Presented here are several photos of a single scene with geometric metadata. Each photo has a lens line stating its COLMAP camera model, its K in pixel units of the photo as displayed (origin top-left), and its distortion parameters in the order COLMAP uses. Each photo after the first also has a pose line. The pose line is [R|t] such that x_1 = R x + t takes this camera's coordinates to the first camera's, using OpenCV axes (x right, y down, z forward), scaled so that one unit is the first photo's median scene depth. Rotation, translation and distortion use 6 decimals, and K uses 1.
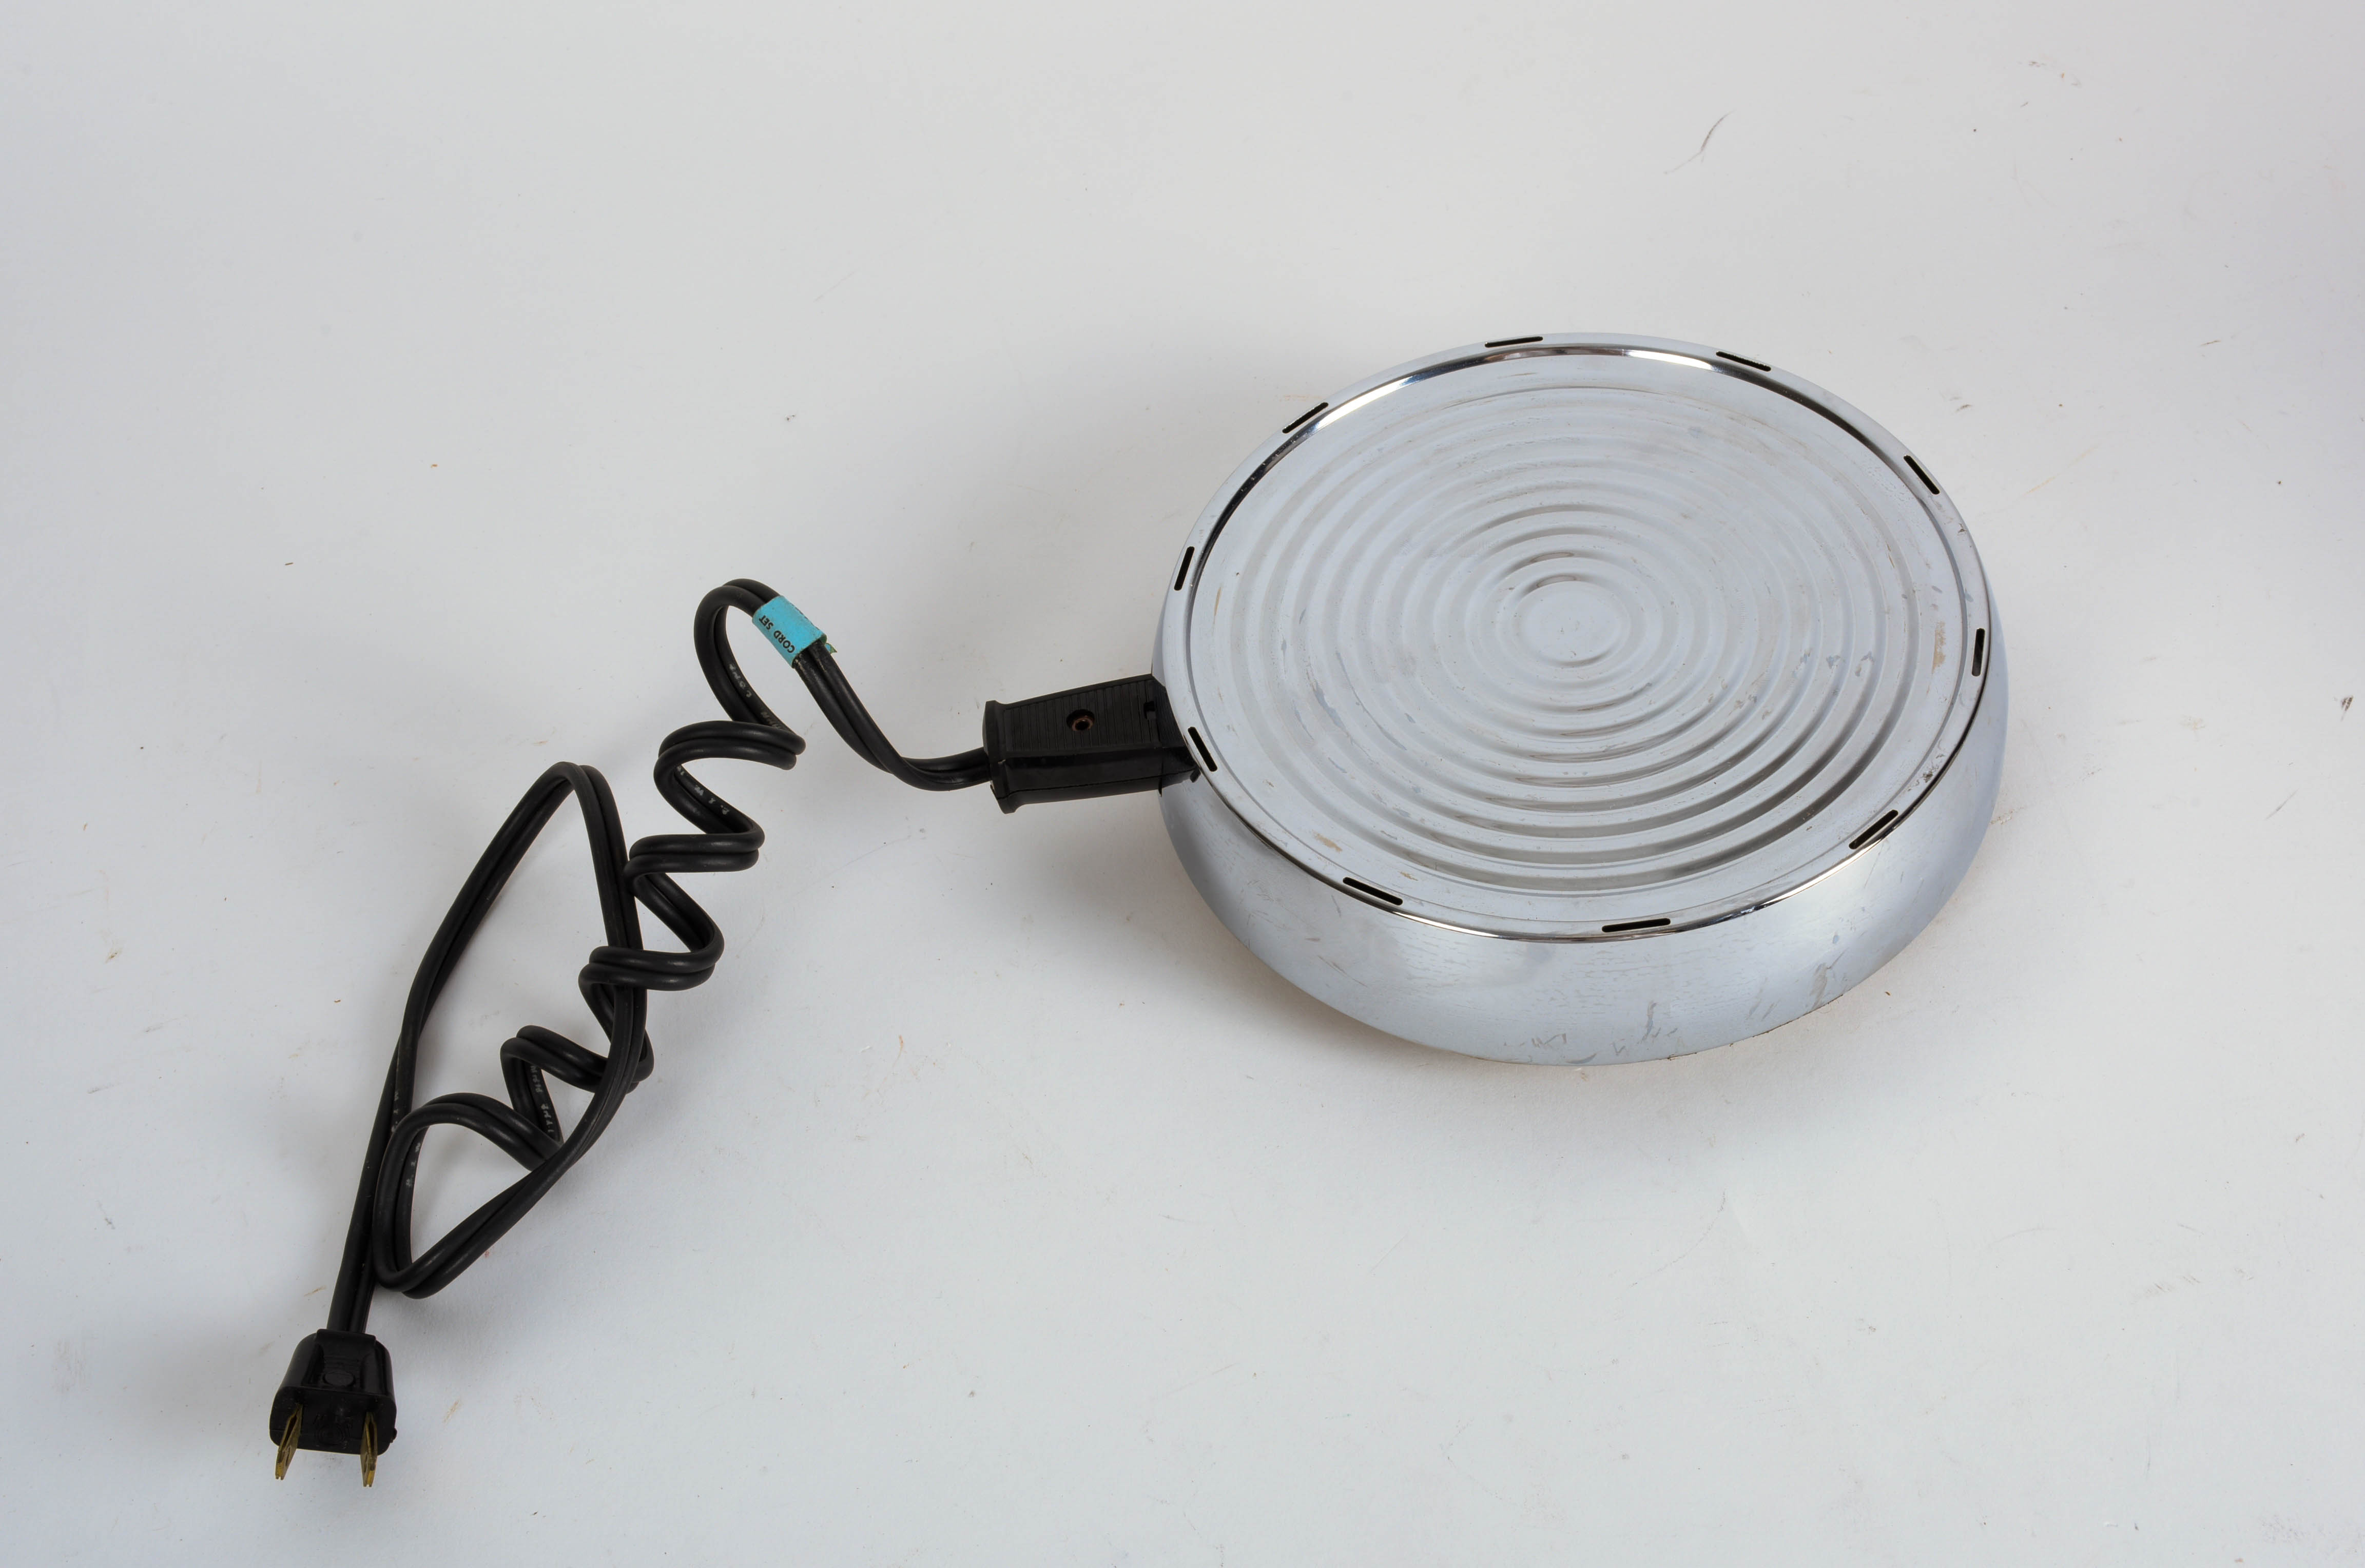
lens RADIAL K [[3263.5, 0, 1181.9], [0, 3263.5, 781.0], [0, 0, 1]] dist [0.058867, 0.000000]
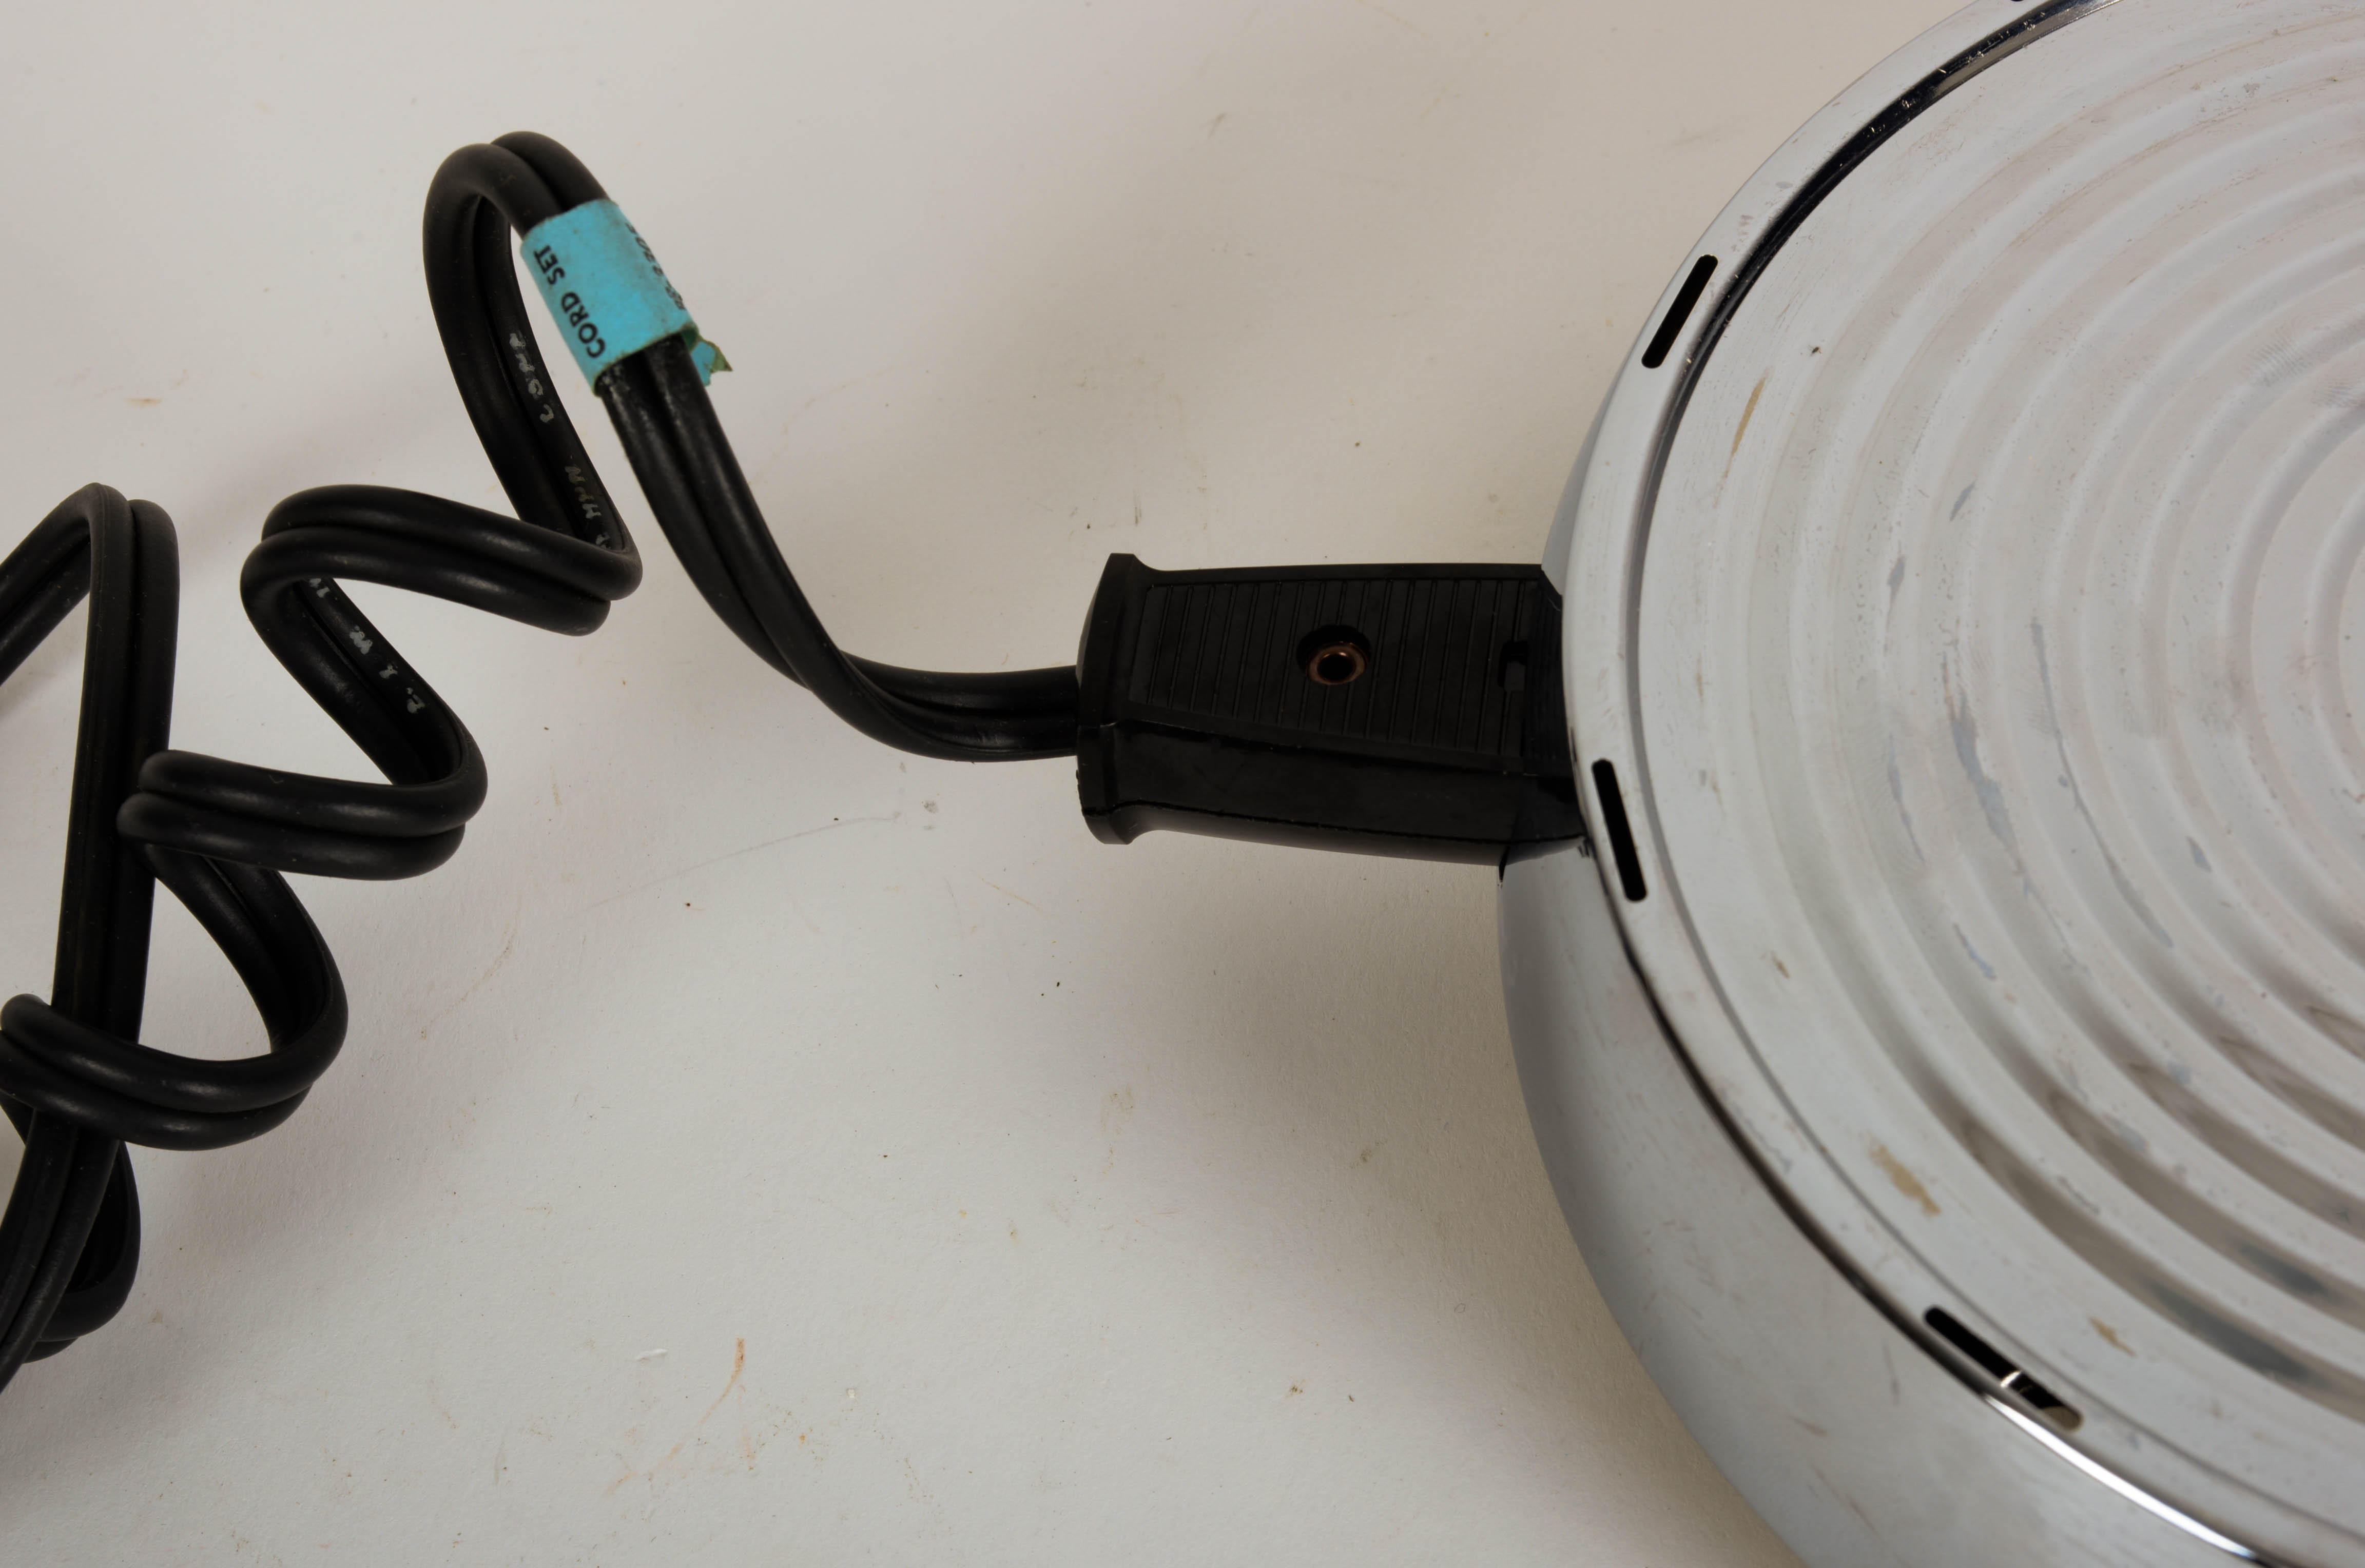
lens RADIAL K [[4318.0, 0, 1186.3], [0, 4318.0, 788.5], [0, 0, 1]] dist [-0.026687, 0.000000]
pose [[0.974822, 0.197743, -0.103054, 0.007709], [-0.185031, 0.975247, 0.121064, -0.061661], [0.124443, -0.098948, 0.987281, 0.496088]]
